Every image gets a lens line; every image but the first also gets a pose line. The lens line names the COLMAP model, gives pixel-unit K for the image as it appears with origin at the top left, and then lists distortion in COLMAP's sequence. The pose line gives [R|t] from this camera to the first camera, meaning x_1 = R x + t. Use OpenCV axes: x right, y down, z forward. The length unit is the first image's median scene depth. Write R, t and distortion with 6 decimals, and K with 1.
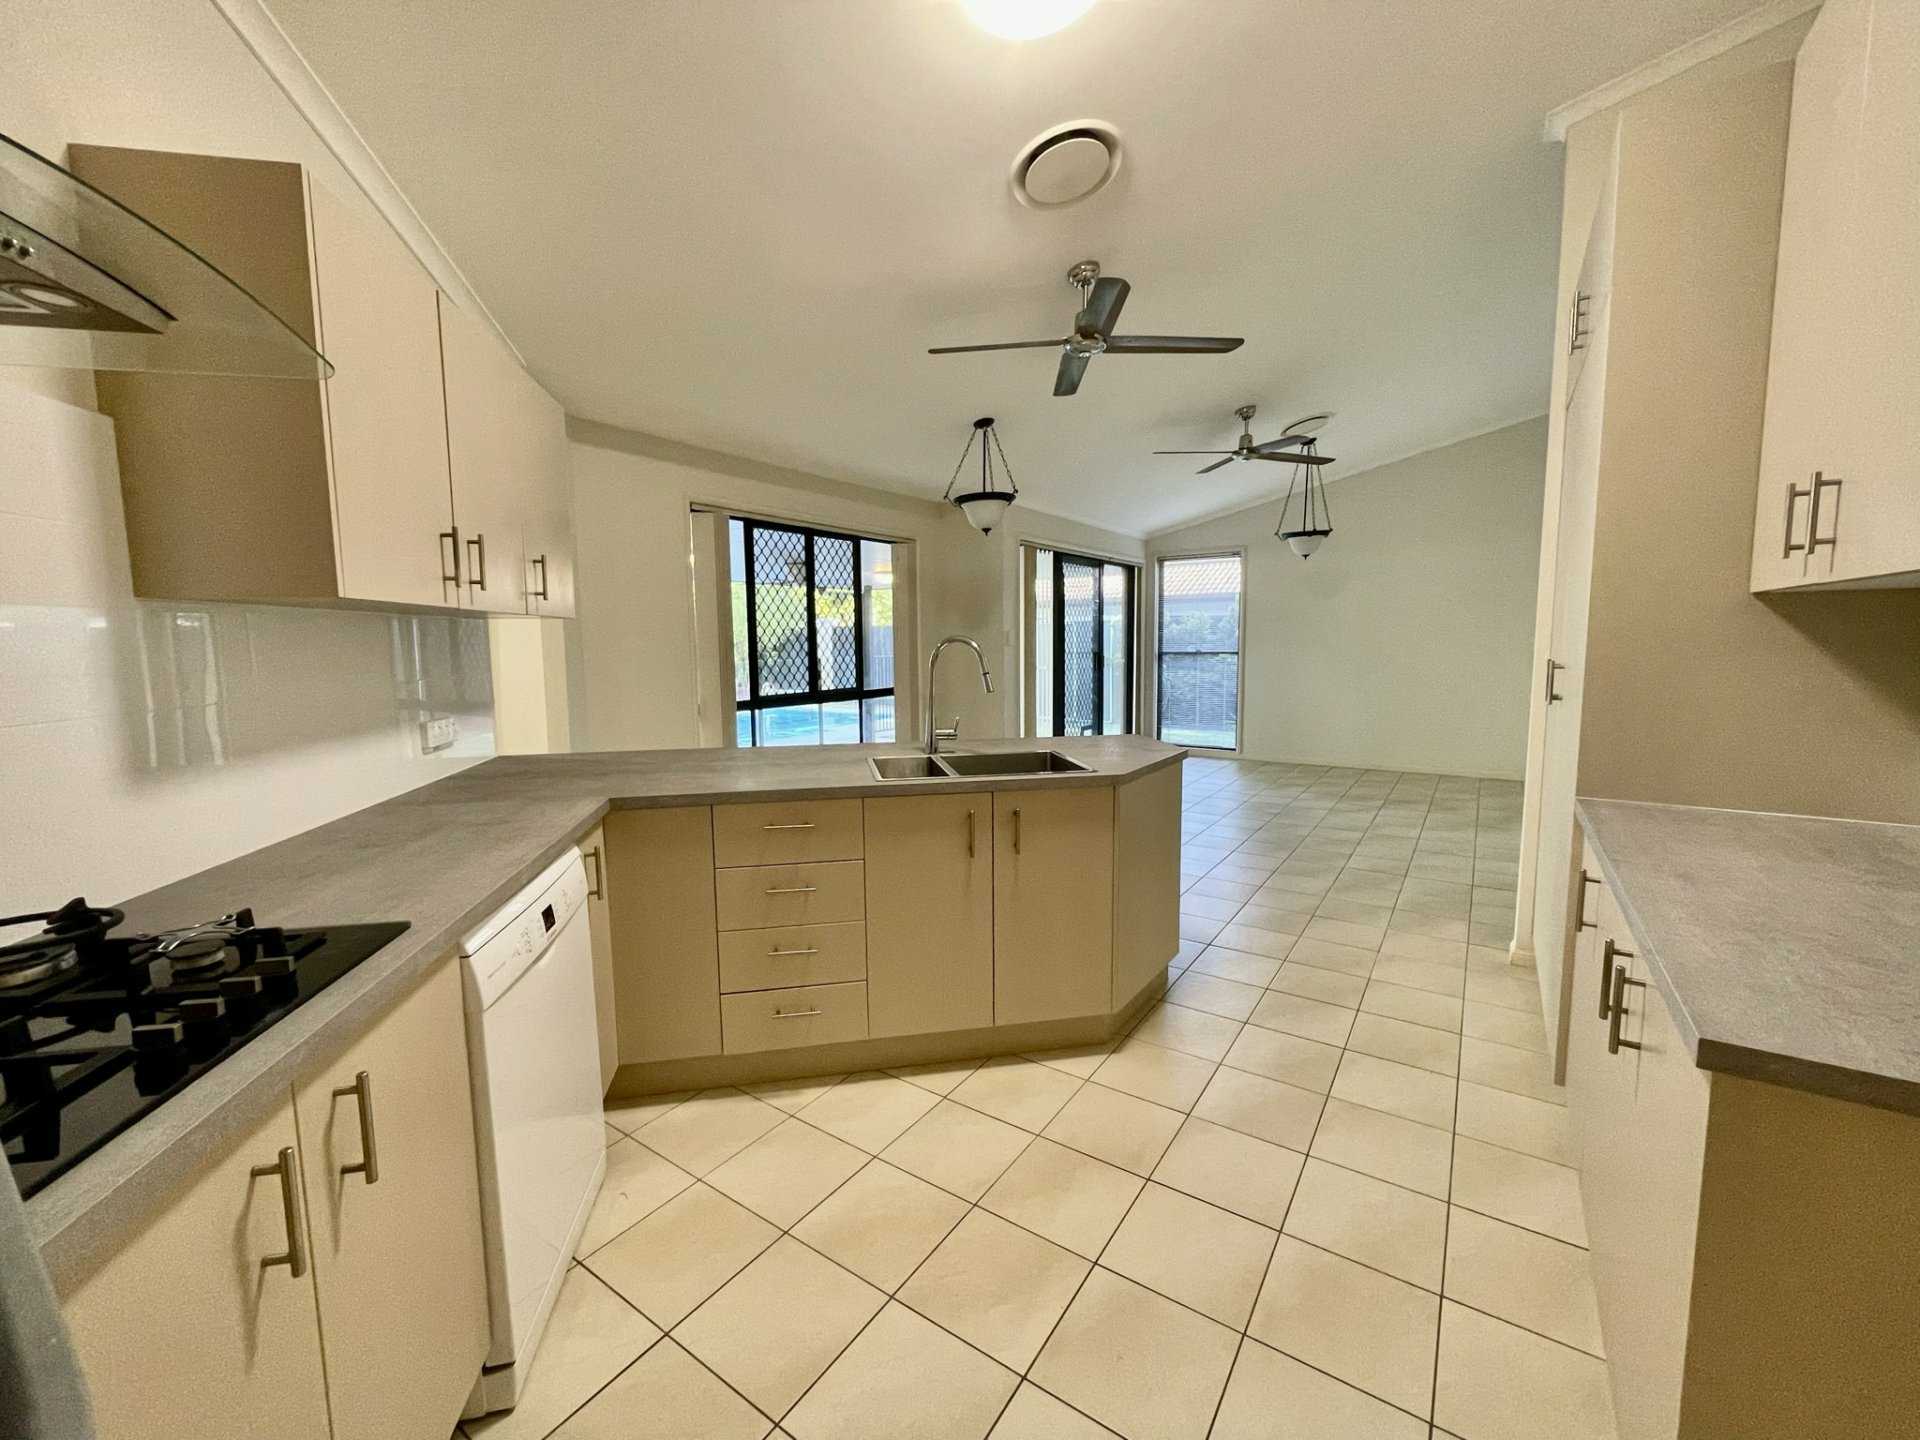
lens RADIAL K [[769.3, 0, 958.5], [0, 769.3, 722.8], [0, 0, 1]] dist [-0.002116, 0.000370]
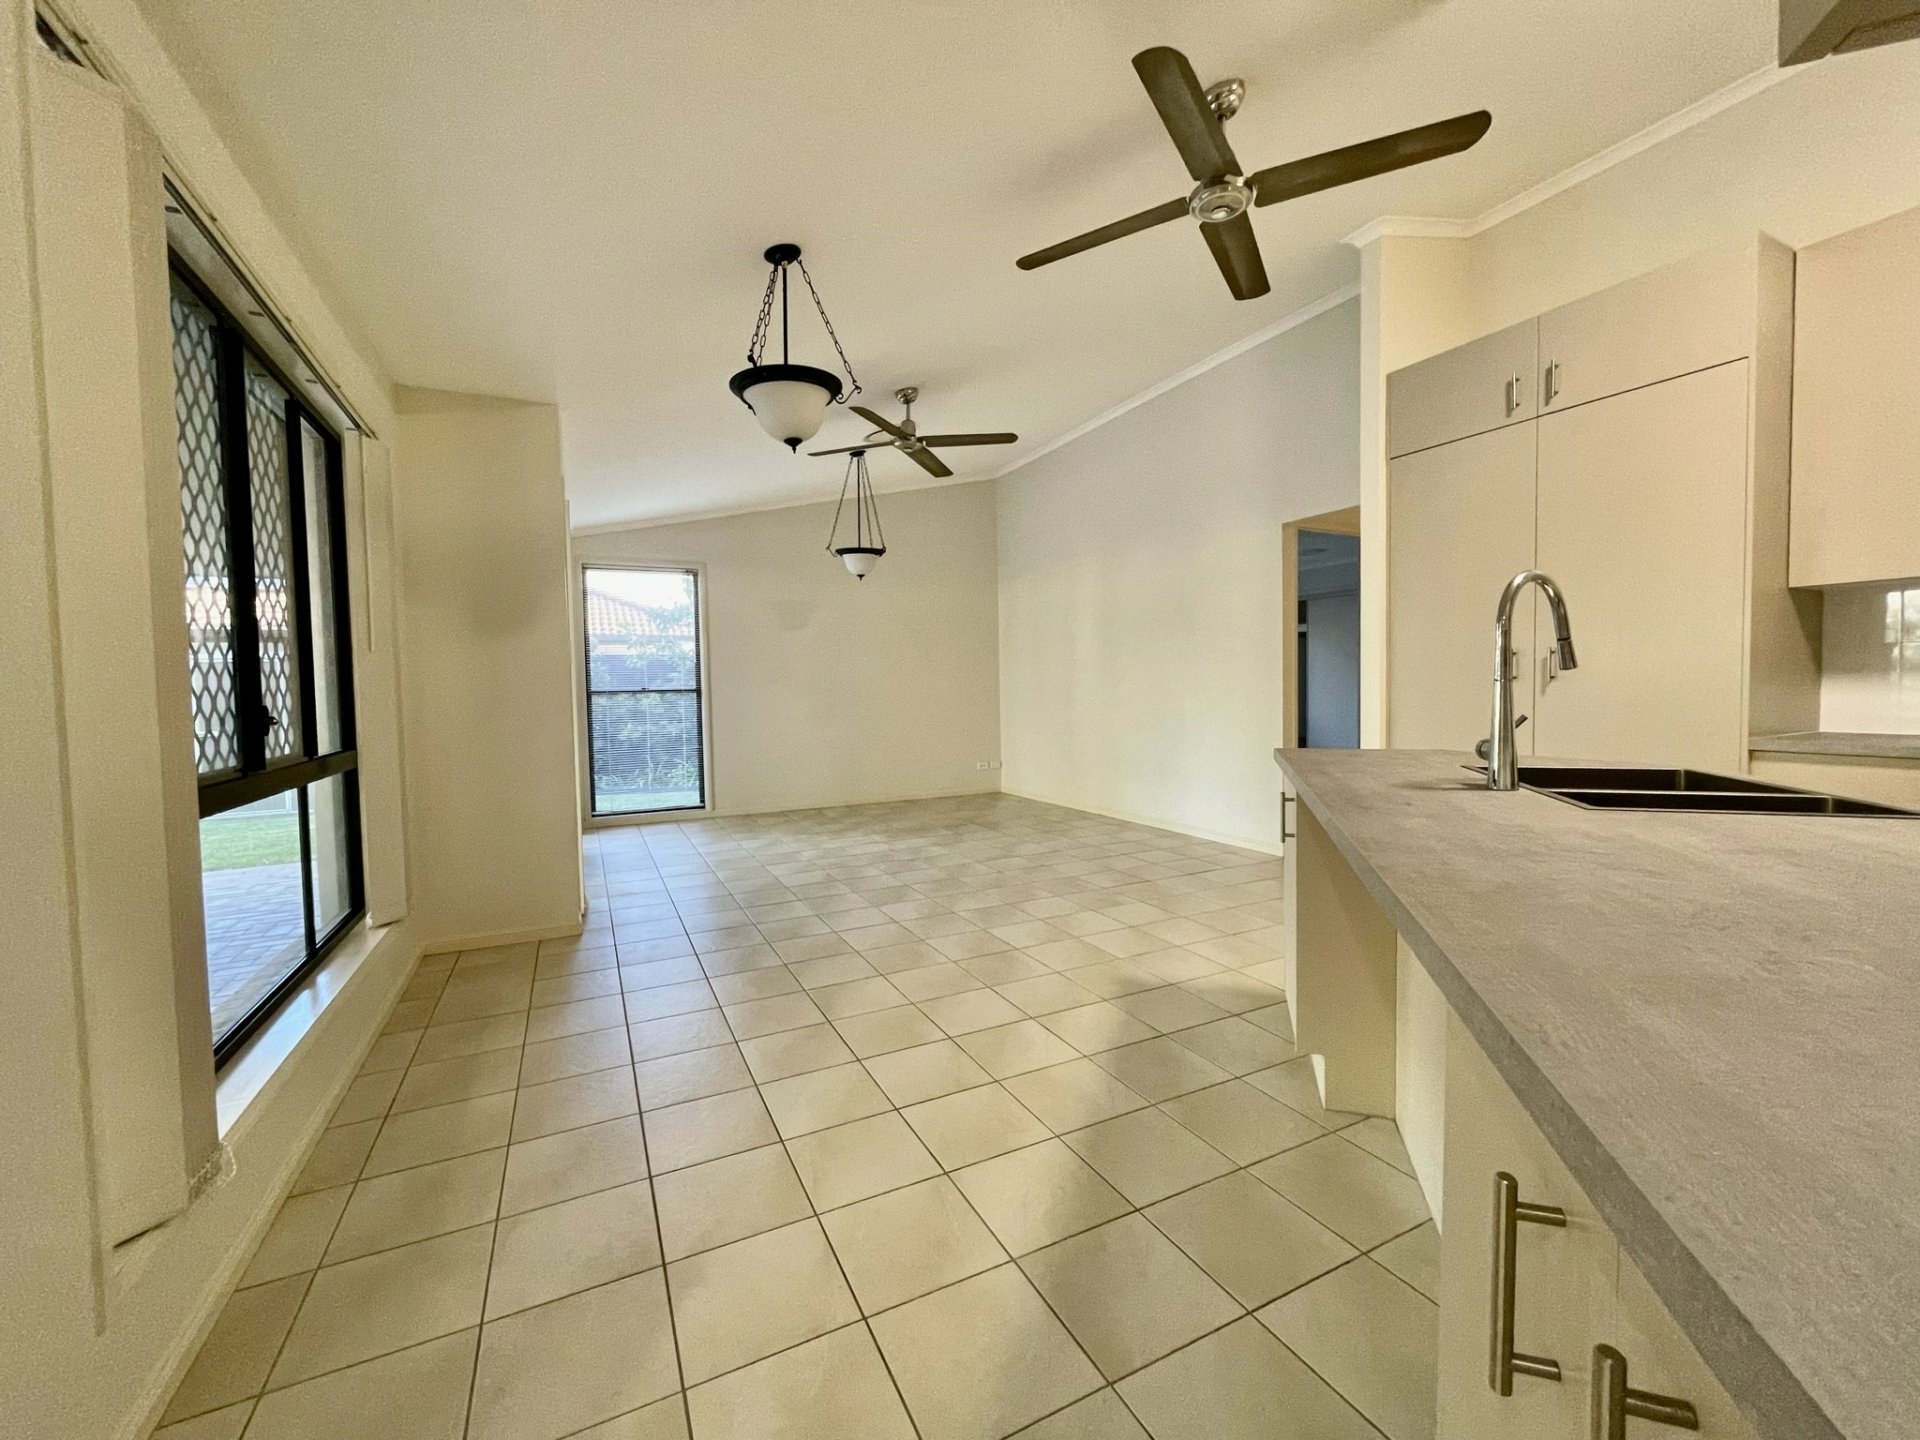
lens RADIAL K [[769.3, 0, 954.9], [0, 769.3, 712.5], [0, 0, 1]] dist [-0.002116, 0.000370]
pose [[0.493175, -0.030270, 0.869403, -0.301134], [0.108880, 0.993684, -0.027166, -0.017840], [-0.863089, 0.108058, 0.493356, 0.477714]]
